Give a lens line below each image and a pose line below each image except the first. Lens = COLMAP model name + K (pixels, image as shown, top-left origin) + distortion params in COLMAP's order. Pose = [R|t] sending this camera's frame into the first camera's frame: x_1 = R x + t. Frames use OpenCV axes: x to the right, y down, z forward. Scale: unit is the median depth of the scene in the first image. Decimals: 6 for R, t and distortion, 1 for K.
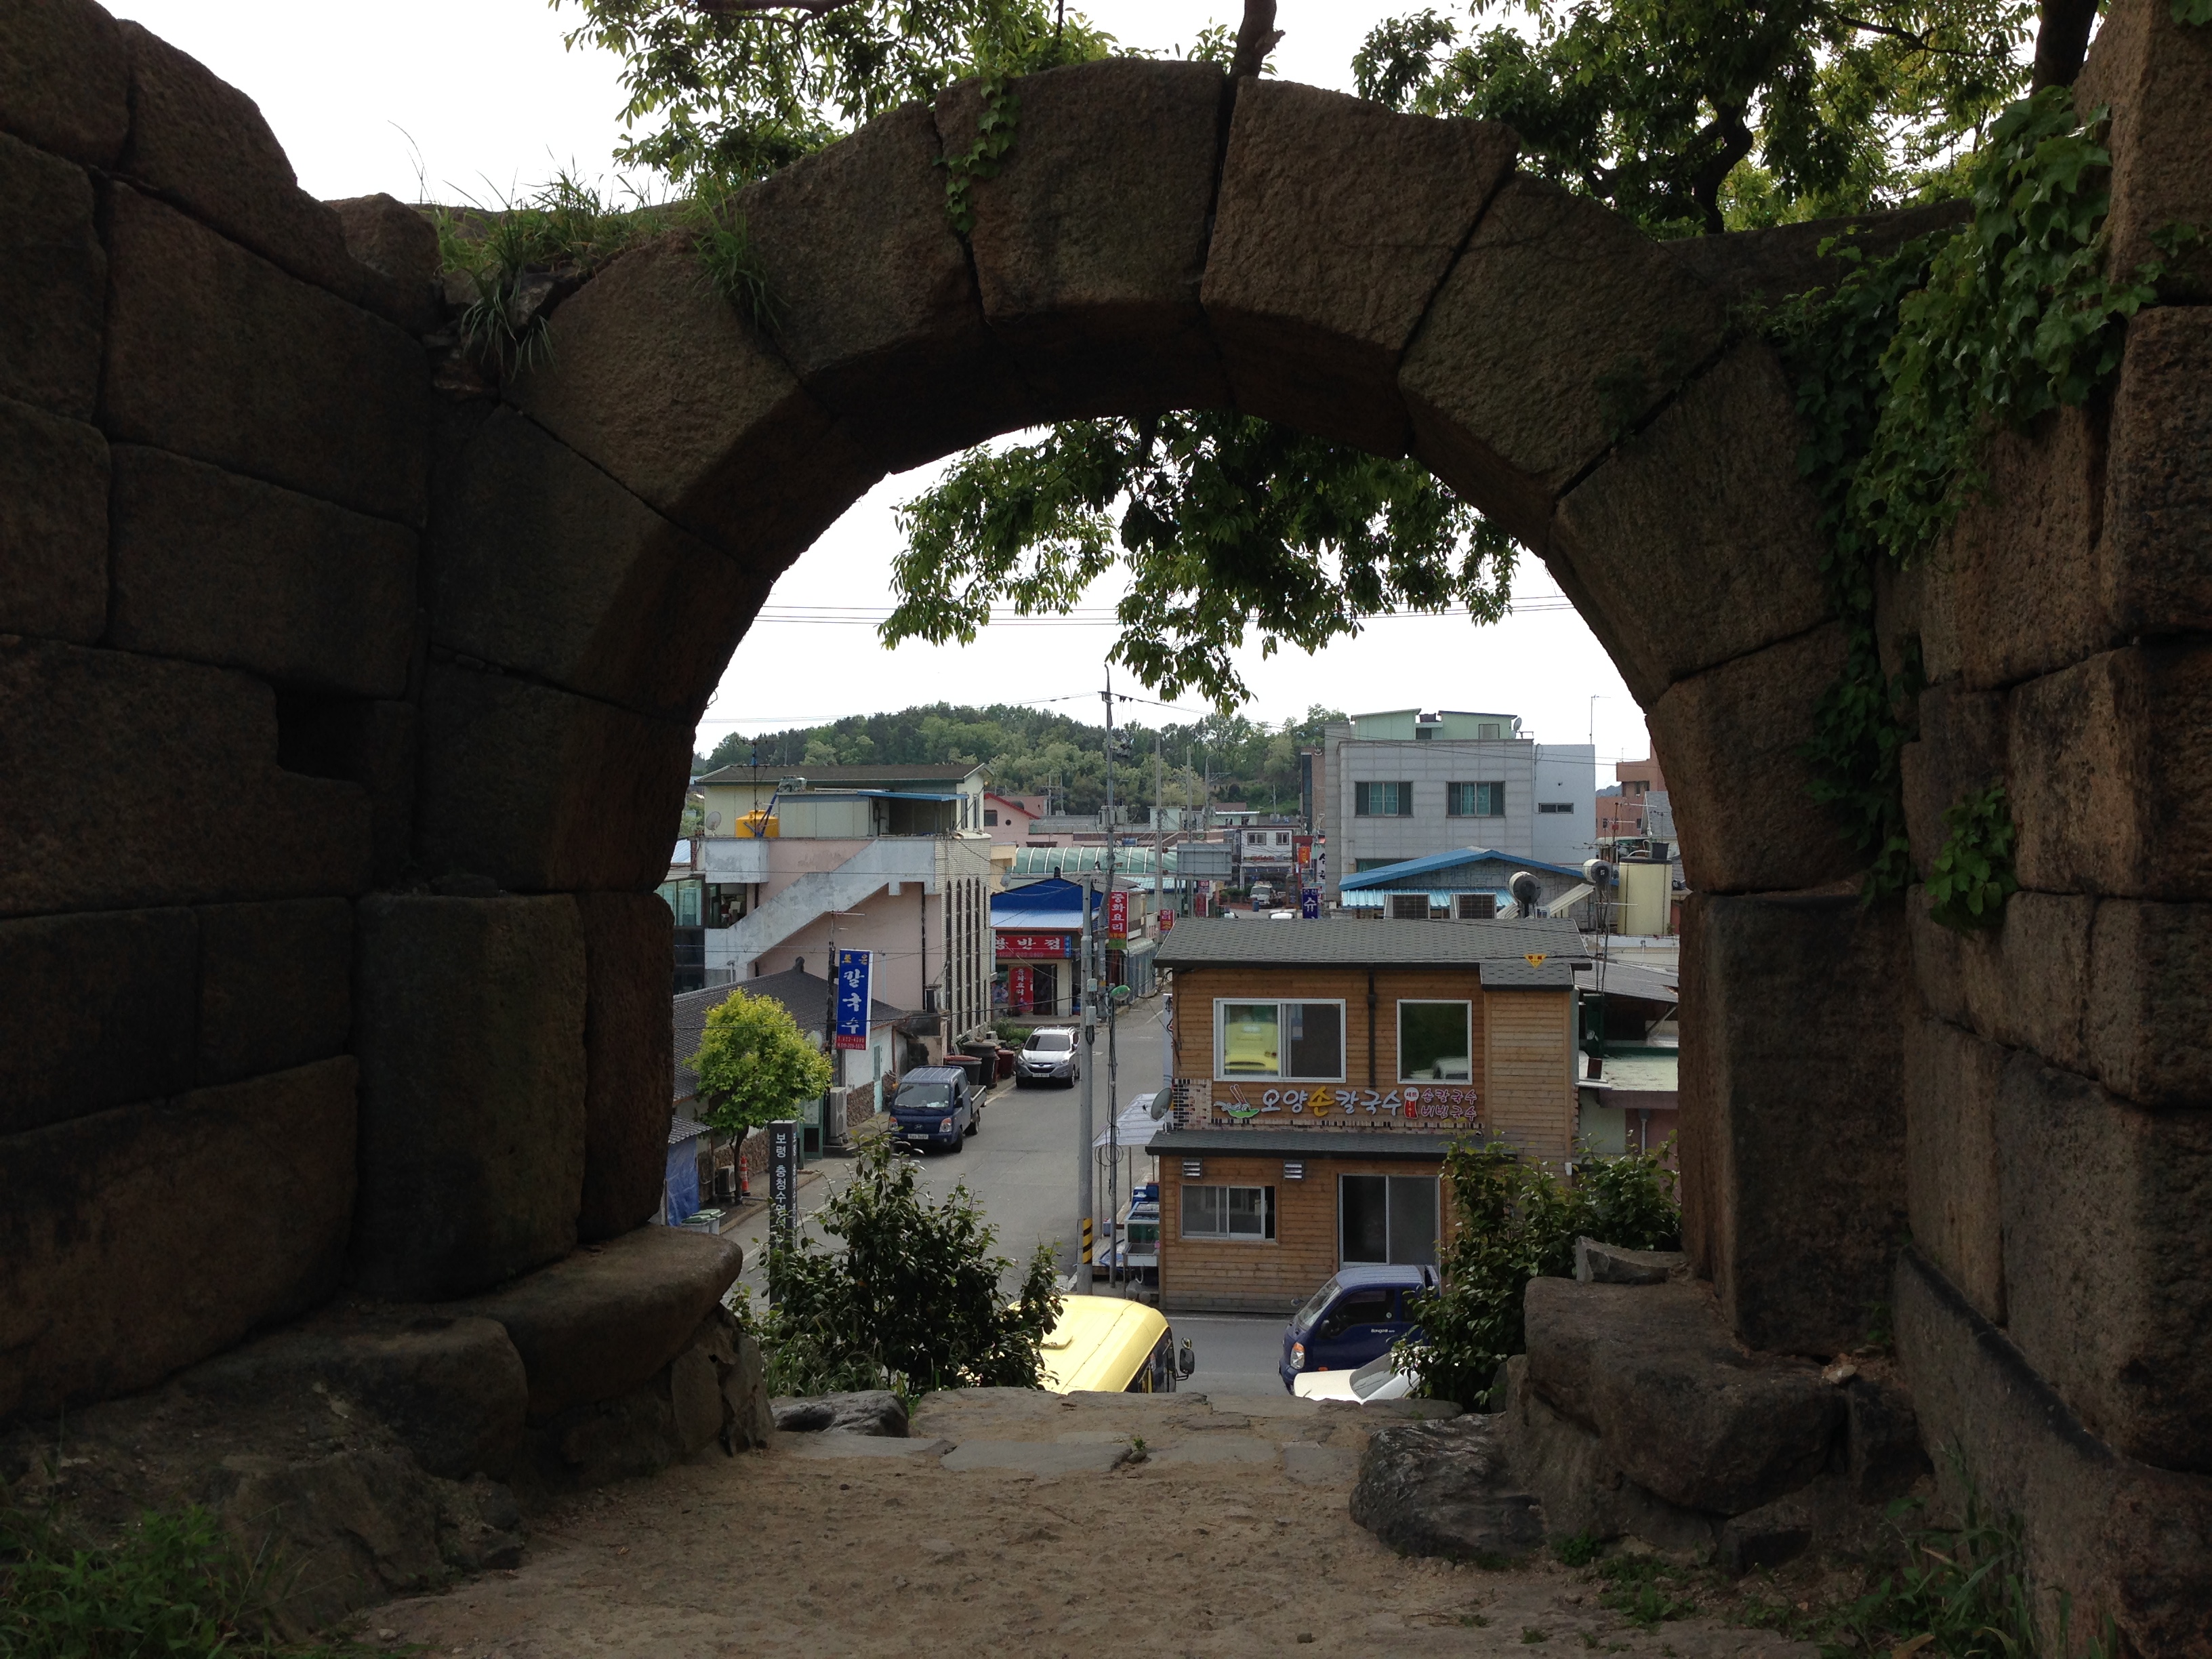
lens RADIAL K [[2059.1, 0, 1104.8], [0, 2059.1, 842.6], [0, 0, 1]] dist [0.068993, 0.000000]
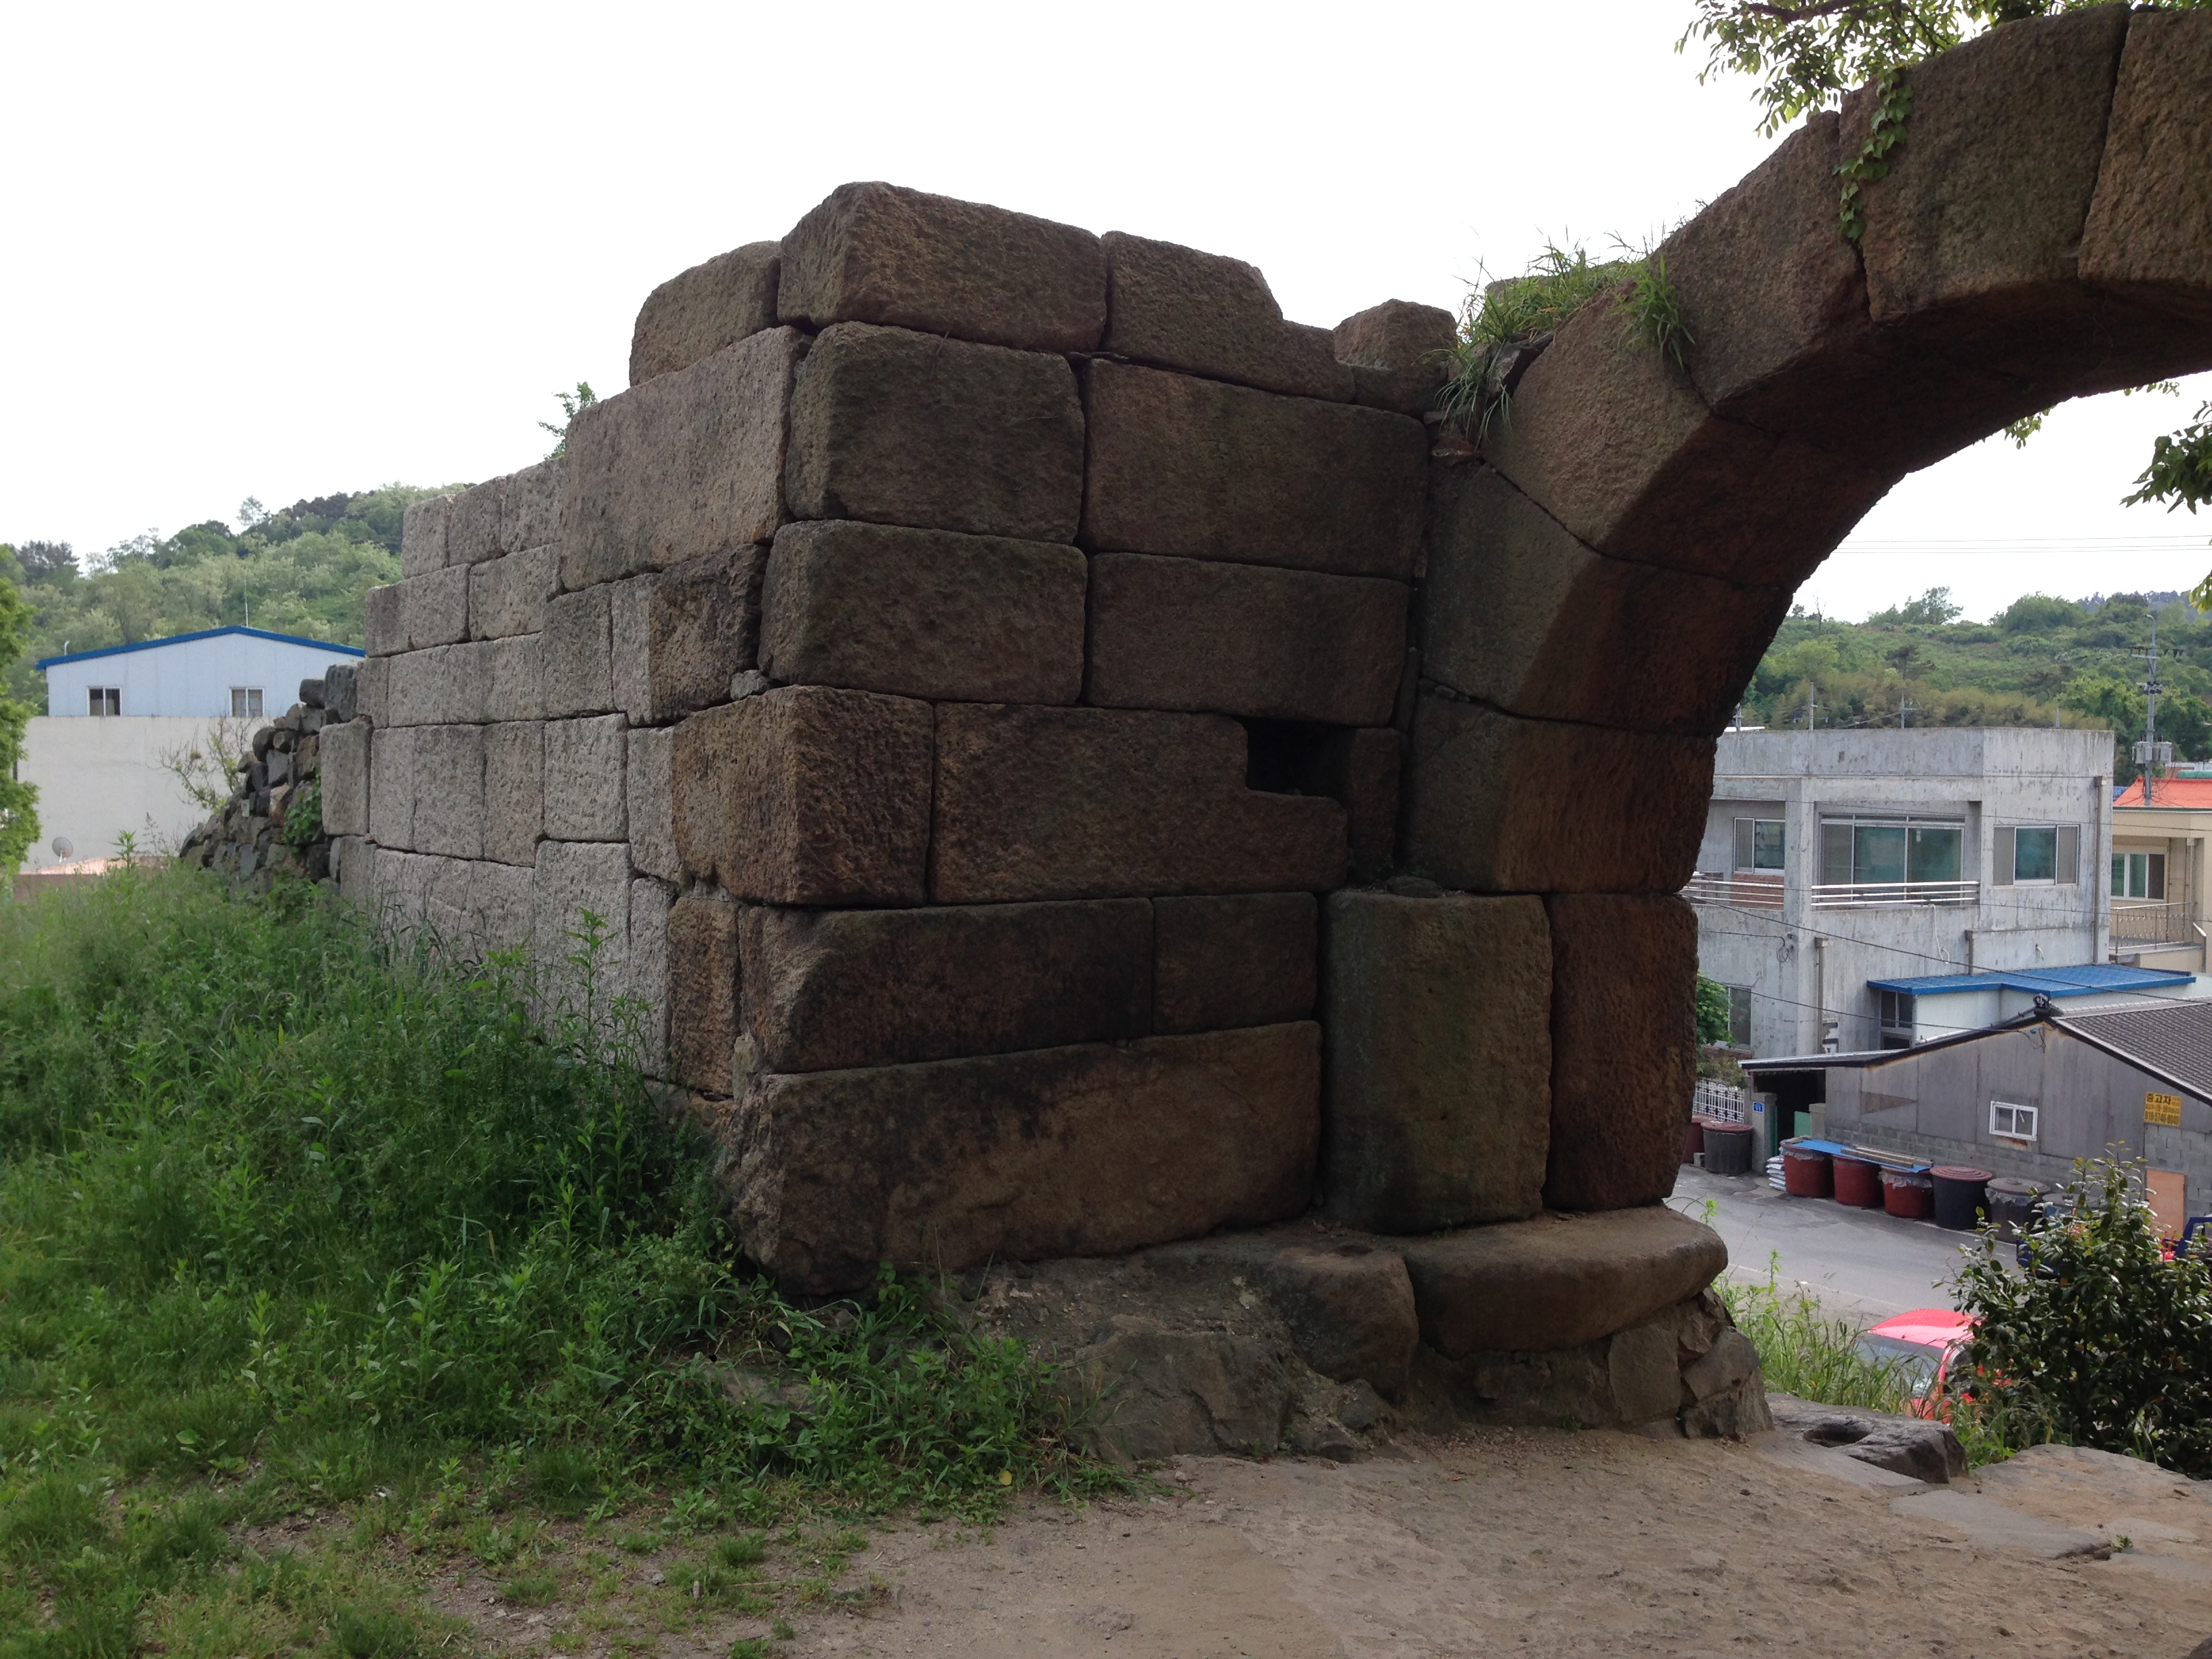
lens RADIAL K [[2059.1, 0, 1103.9], [0, 2059.1, 828.6], [0, 0, 1]] dist [0.068993, 0.000000]
pose [[0.692689, 0.029884, -0.720617, 0.430826], [-0.014214, 0.999513, 0.027786, -0.044068], [0.721096, -0.009004, 0.692776, 0.070939]]
